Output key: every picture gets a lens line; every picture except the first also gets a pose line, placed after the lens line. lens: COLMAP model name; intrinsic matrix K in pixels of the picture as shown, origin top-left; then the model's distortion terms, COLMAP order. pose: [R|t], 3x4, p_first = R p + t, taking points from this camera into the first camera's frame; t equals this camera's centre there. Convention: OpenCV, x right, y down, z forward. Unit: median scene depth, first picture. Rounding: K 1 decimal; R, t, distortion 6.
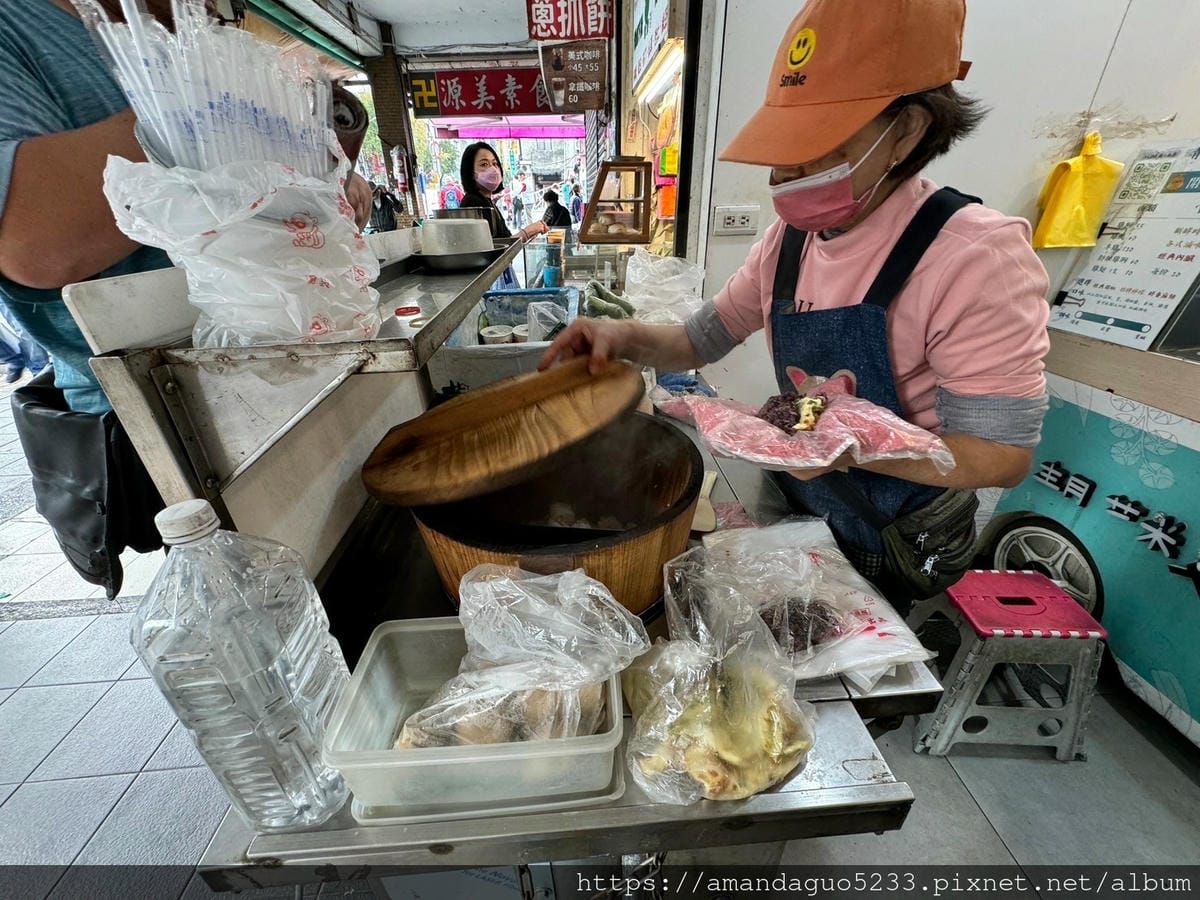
lens RADIAL K [[477.4, 0, 600.0], [0, 477.4, 450.0], [0, 0, 1]] dist [-0.005744, 0.000385]
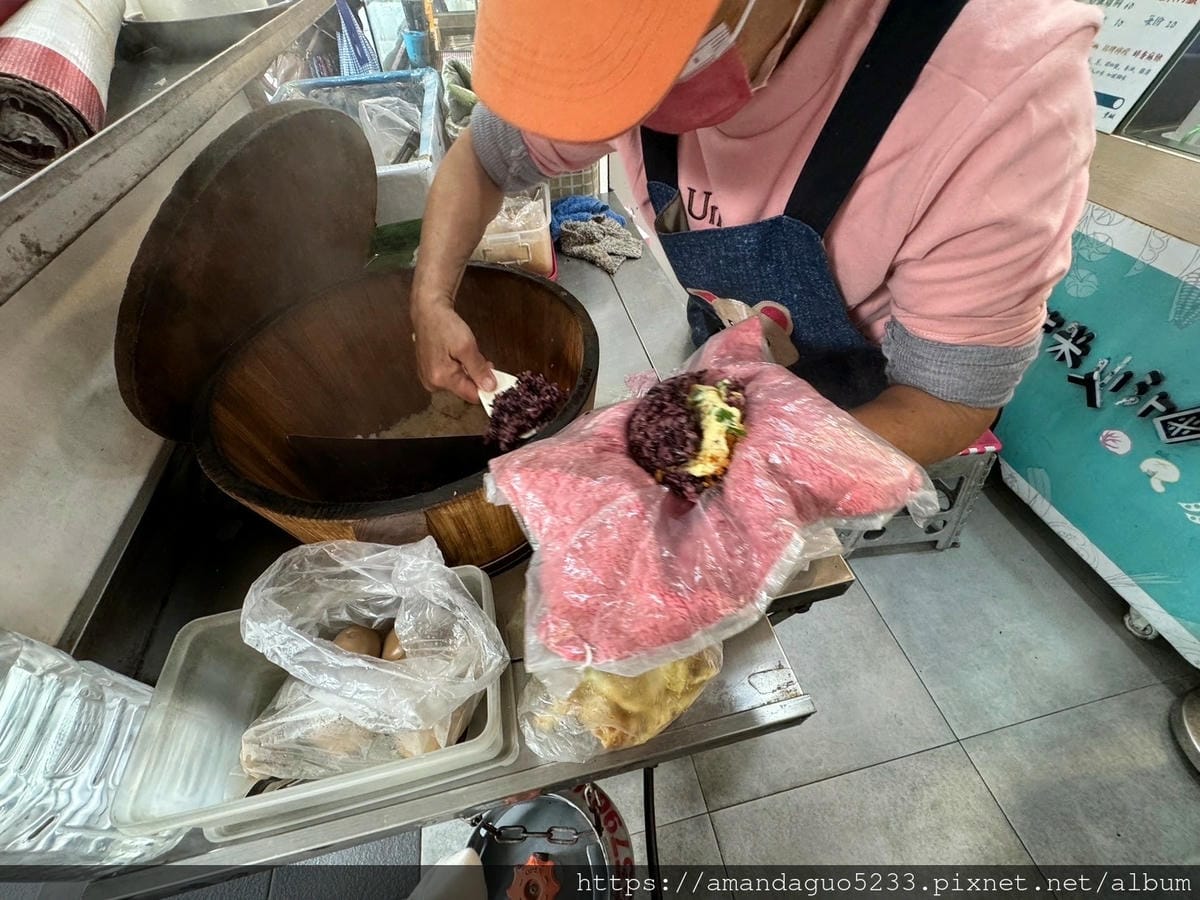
lens RADIAL K [[477.4, 0, 600.0], [0, 477.4, 450.0], [0, 0, 1]] dist [-0.005744, 0.000385]
pose [[0.987905, -0.118155, 0.100420, 0.065493], [0.074933, 0.930733, 0.357940, -0.050854], [-0.135756, -0.346086, 0.928329, 0.117498]]
